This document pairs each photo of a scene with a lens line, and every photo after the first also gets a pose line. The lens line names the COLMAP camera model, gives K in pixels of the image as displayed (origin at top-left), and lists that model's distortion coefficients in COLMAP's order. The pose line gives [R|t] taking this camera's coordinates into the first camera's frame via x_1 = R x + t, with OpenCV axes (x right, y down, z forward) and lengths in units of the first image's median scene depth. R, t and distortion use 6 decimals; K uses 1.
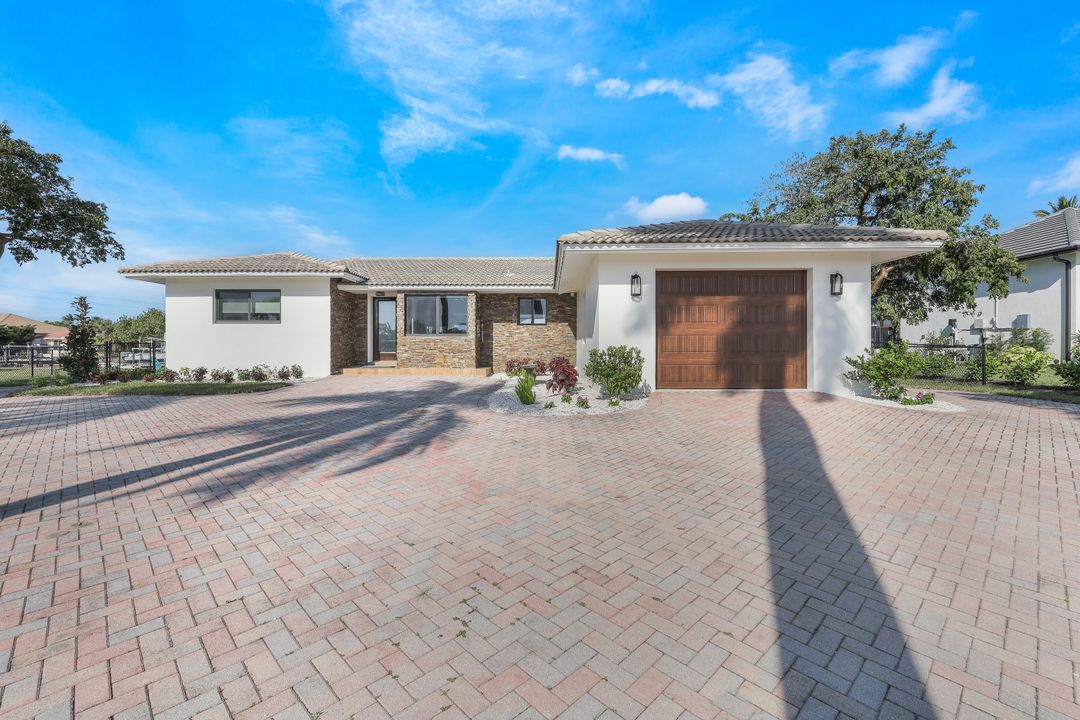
lens RADIAL K [[483.0, 0, 540.6], [0, 483.0, 348.9], [0, 0, 1]] dist [0.002479, 0.000344]
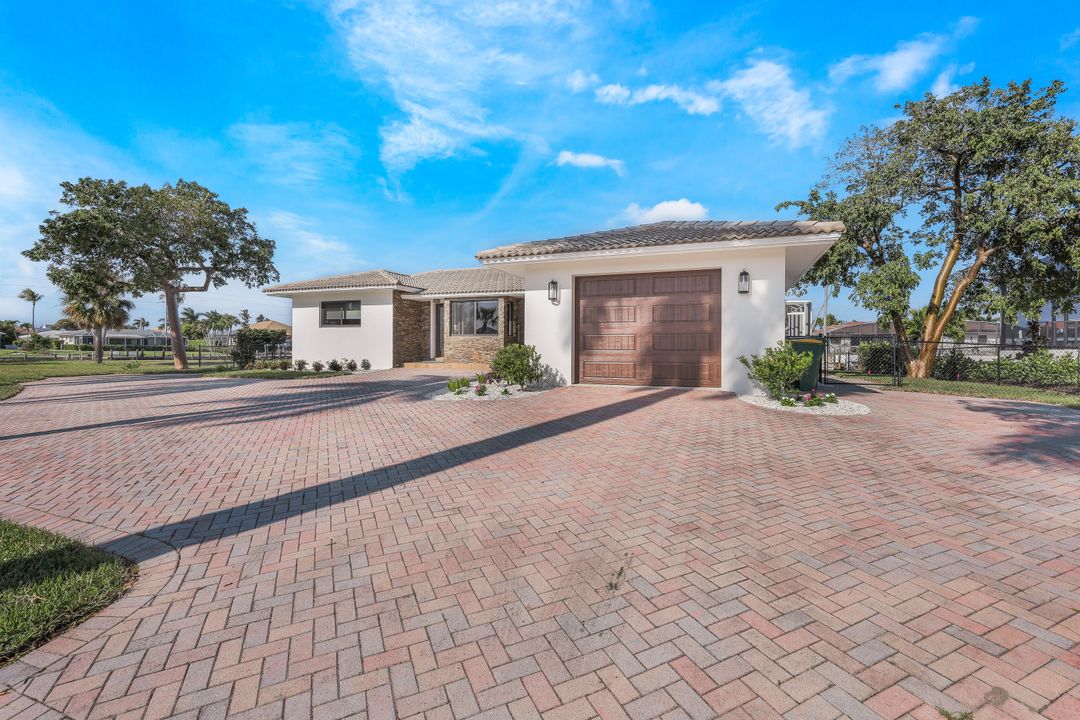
lens RADIAL K [[489.3, 0, 540.0], [0, 489.3, 360.0], [0, 0, 1]] dist [-0.000403, 0.000012]
pose [[0.940156, 0.011538, -0.340549, 0.351694], [-0.003708, 0.999714, 0.023636, 0.002775], [0.340724, -0.020959, 0.939930, -0.058585]]
